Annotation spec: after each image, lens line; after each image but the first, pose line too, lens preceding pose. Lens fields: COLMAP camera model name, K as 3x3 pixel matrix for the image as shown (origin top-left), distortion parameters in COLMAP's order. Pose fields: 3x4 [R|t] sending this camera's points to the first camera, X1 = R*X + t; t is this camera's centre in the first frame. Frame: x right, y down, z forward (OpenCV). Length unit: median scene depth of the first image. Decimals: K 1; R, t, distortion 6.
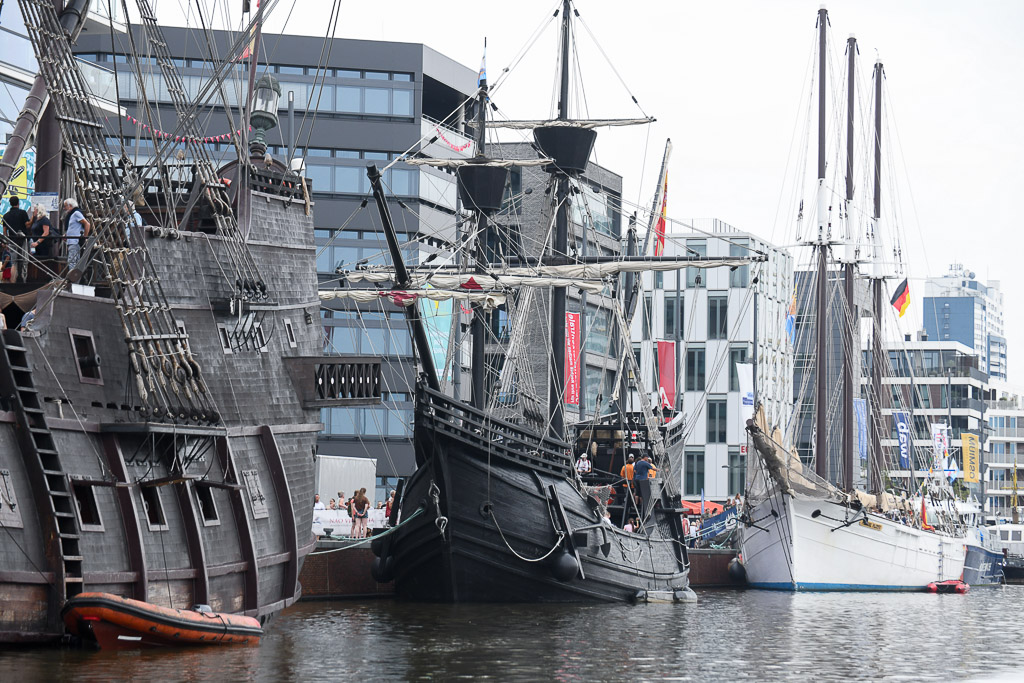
lens RADIAL K [[2955.9, 0, 536.1], [0, 2955.9, 339.5], [0, 0, 1]] dist [0.354547, 0.984540]
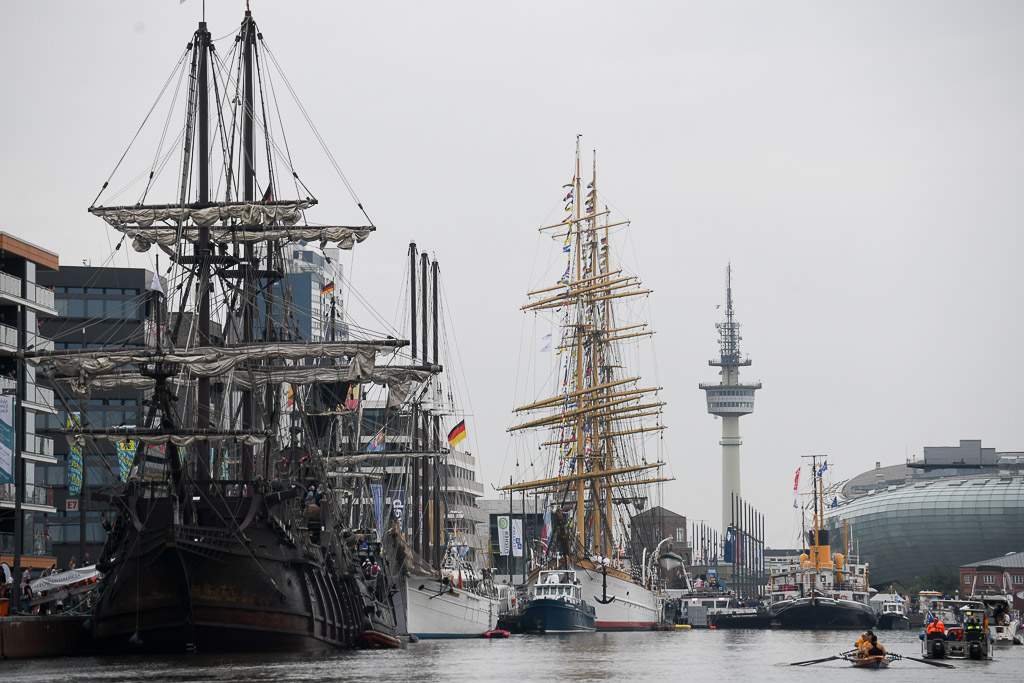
lens RADIAL K [[5236.2, 0, 512.0], [0, 5236.2, 341.5], [0, 0, 1]] dist [1.768139, 31.001687]
pose [[0.977847, -0.006722, 0.209212, -0.421374], [0.002448, 0.999783, 0.020677, -0.122149], [-0.209306, -0.019707, 0.977652, -1.630769]]
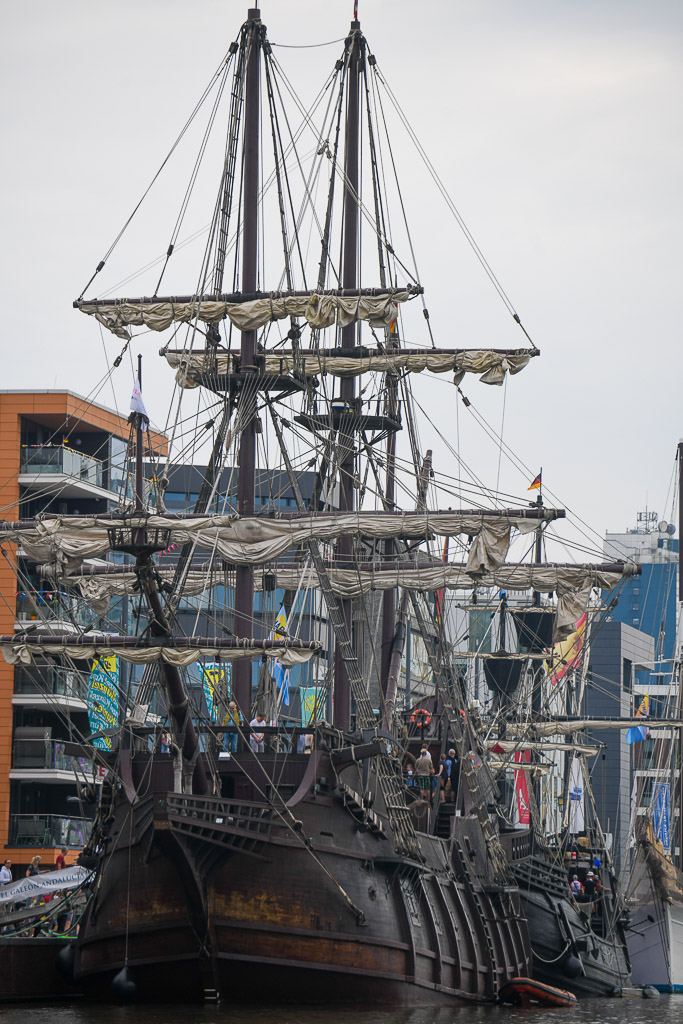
lens RADIAL K [[5236.2, 0, 343.5], [0, 5236.2, 489.2], [0, 0, 1]] dist [1.768139, 31.001687]
pose [[0.995561, 0.010361, 0.093548, -0.213090], [-0.009026, 0.999852, -0.014678, -0.067725], [-0.093686, 0.013768, 0.995507, -0.921451]]
